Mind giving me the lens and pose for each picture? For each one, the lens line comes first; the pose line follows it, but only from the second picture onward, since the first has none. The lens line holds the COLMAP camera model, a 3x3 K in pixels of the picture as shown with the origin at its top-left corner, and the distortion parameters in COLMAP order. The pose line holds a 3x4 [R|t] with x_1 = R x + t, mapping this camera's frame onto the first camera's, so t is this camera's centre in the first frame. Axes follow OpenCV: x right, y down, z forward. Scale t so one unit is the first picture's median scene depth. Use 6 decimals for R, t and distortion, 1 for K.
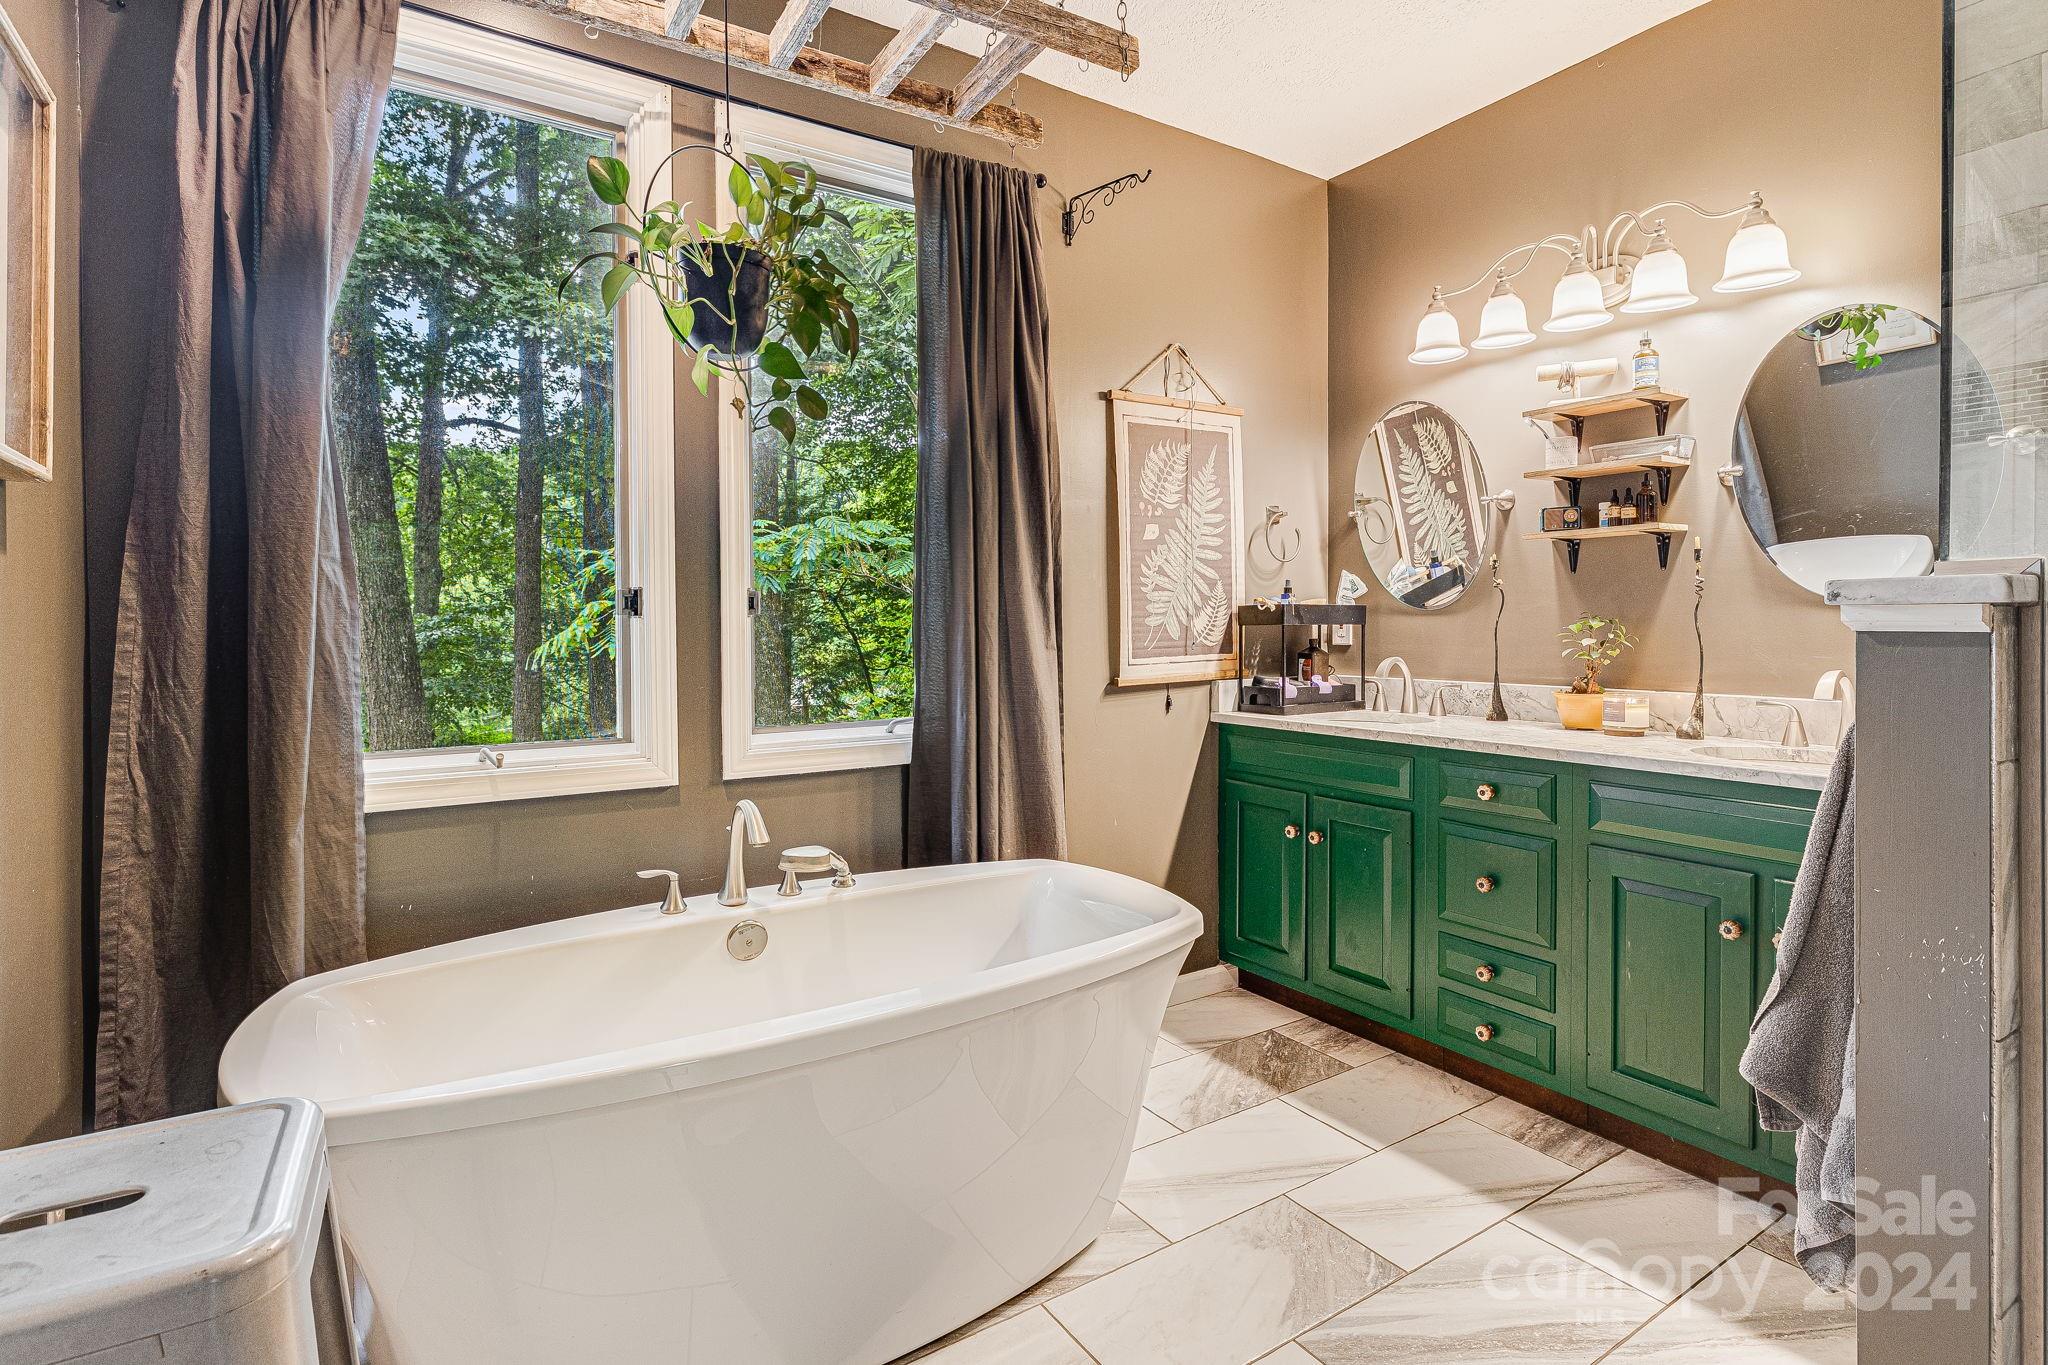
lens RADIAL K [[995.9, 0, 1023.6], [0, 995.9, 632.0], [0, 0, 1]] dist [-0.000326, -0.000123]
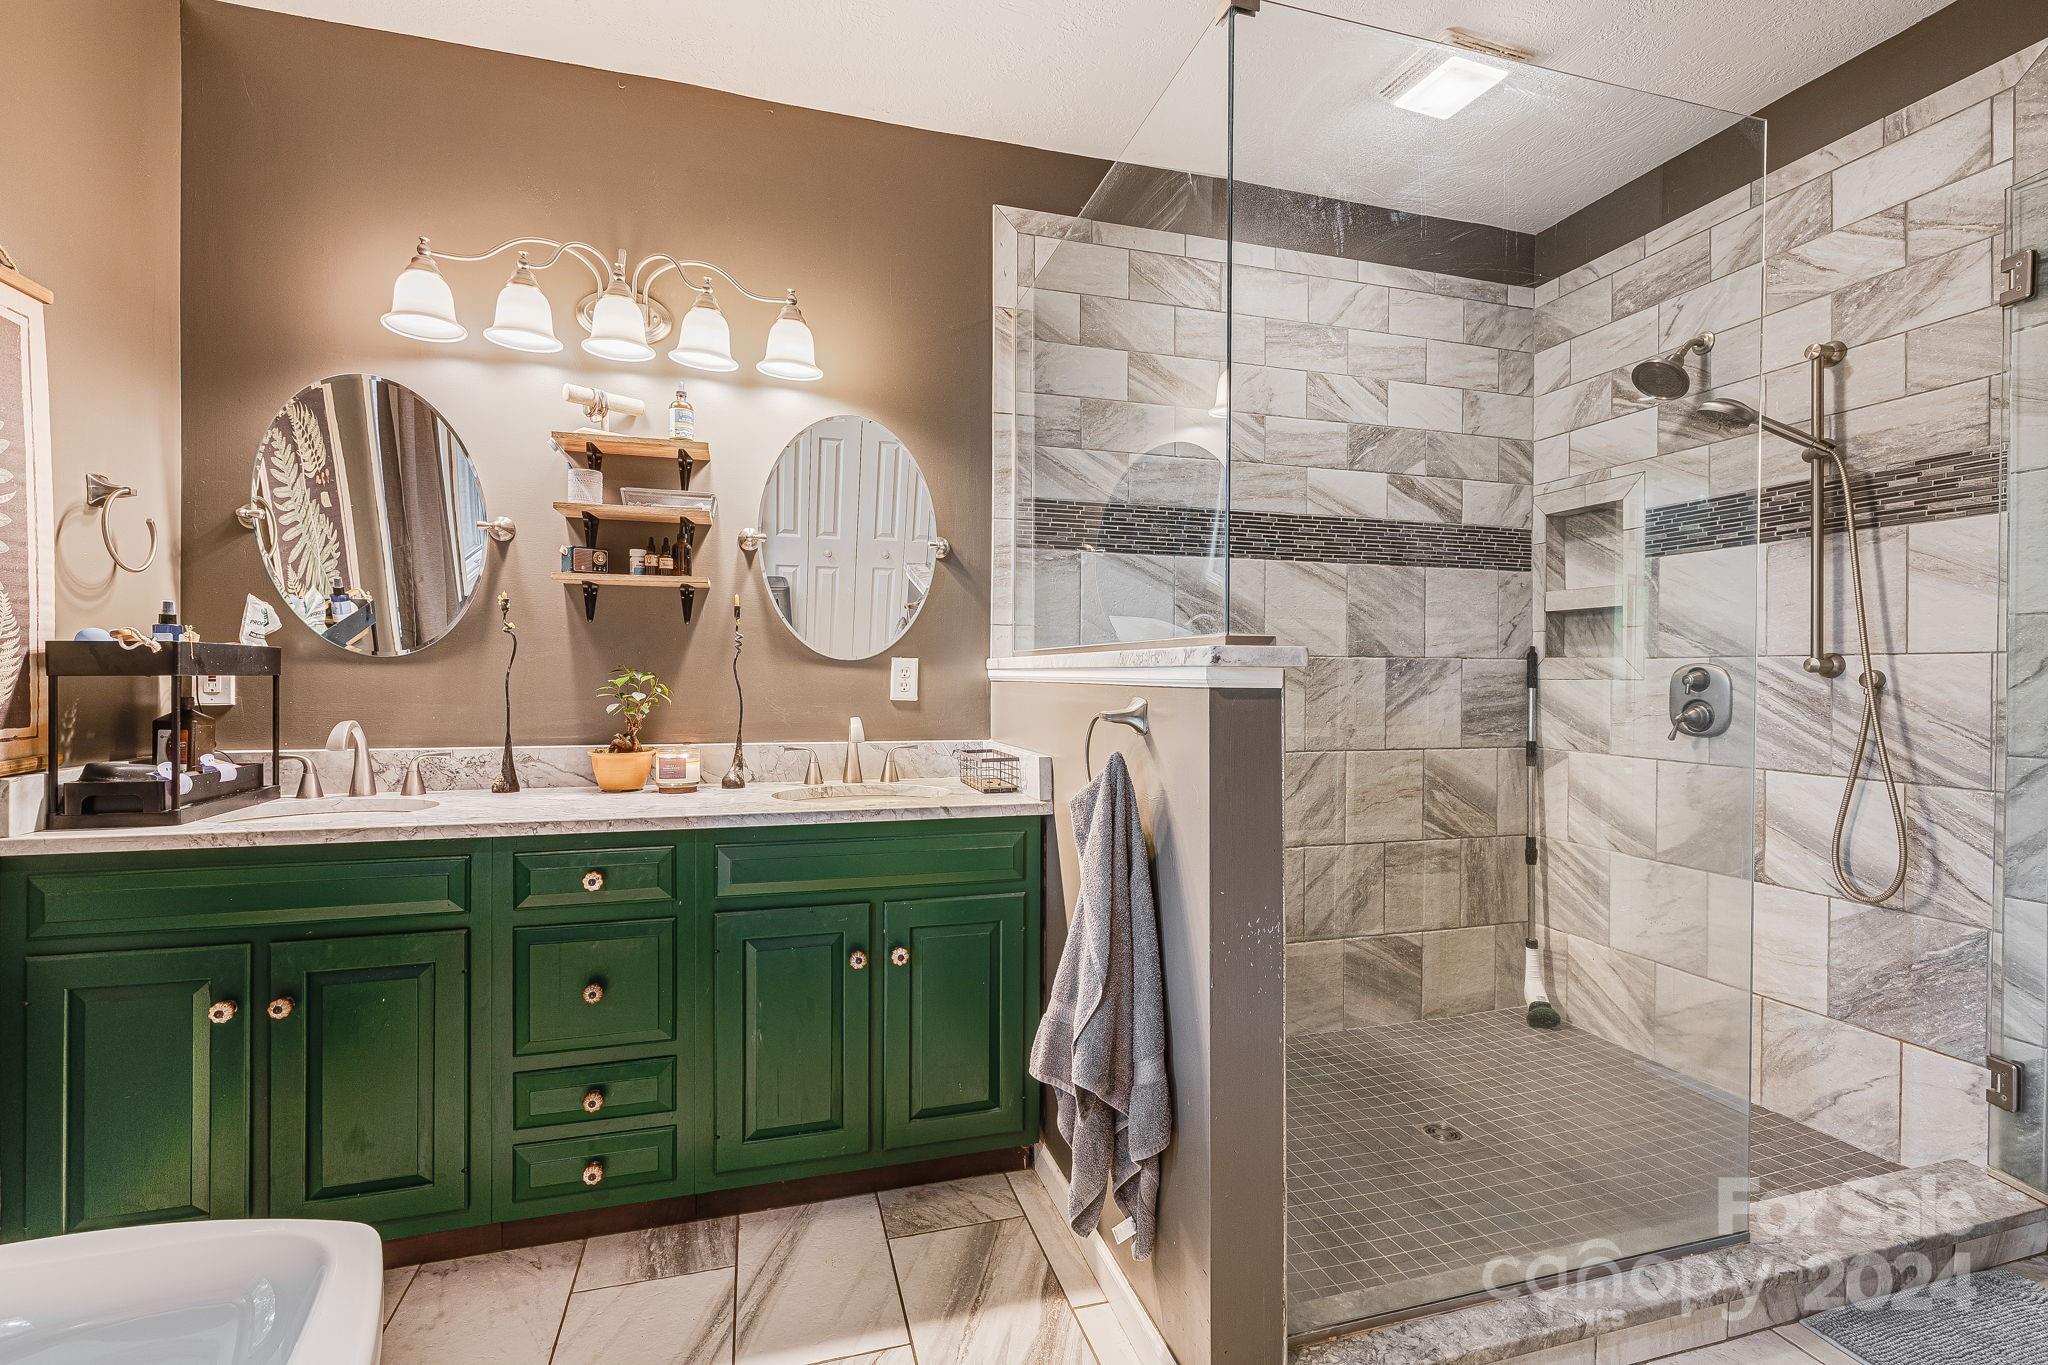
lens RADIAL K [[905.2, 0, 1022.6], [0, 905.2, 677.3], [0, 0, 1]] dist [0.000890, -0.000022]
pose [[0.285233, 0.003063, 0.958453, -0.132737], [0.001290, 0.999993, -0.003580, -0.003859], [-0.958457, 0.002257, 0.285227, 0.381691]]
